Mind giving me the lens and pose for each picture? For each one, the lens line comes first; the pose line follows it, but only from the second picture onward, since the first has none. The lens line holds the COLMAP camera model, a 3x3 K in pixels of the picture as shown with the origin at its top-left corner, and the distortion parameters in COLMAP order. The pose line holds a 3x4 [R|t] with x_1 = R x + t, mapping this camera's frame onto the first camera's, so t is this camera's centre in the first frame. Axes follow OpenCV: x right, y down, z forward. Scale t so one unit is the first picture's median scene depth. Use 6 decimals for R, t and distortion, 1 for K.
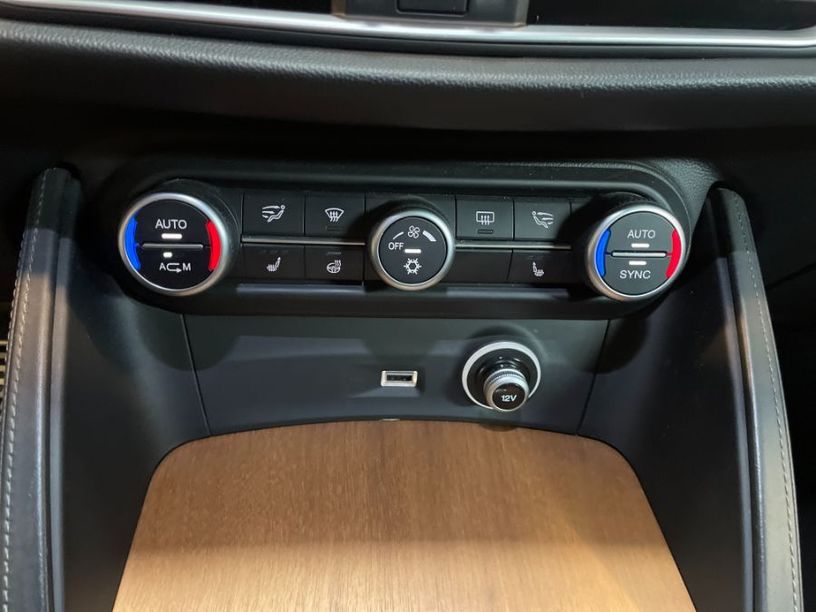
lens RADIAL K [[617.1, 0, 406.7], [0, 617.1, 296.7], [0, 0, 1]] dist [0.100158, -0.133367]
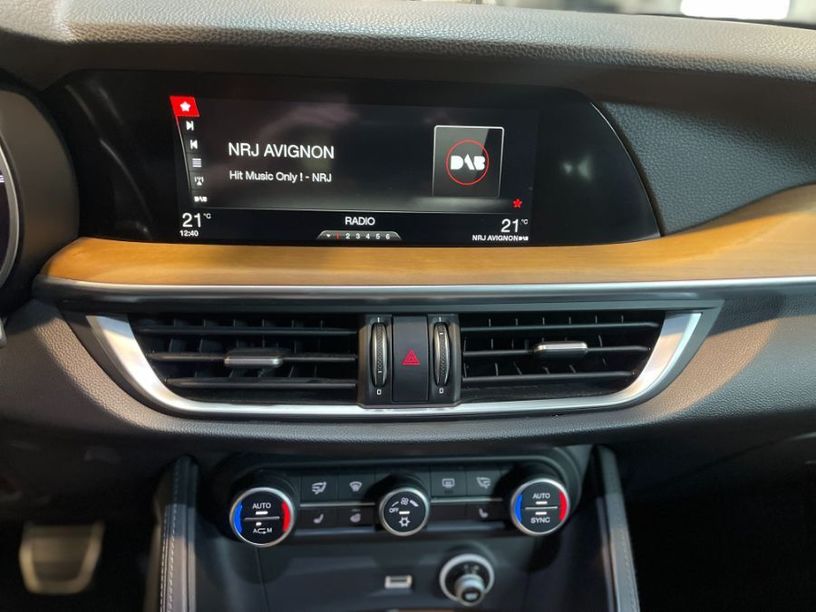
lens RADIAL K [[617.1, 0, 406.7], [0, 617.1, 296.7], [0, 0, 1]] dist [0.100158, -0.133367]
pose [[0.999481, -0.030765, 0.009518, 0.017364], [0.031897, 0.986431, -0.161050, -0.360253], [-0.004434, 0.161270, 0.986900, -0.711936]]
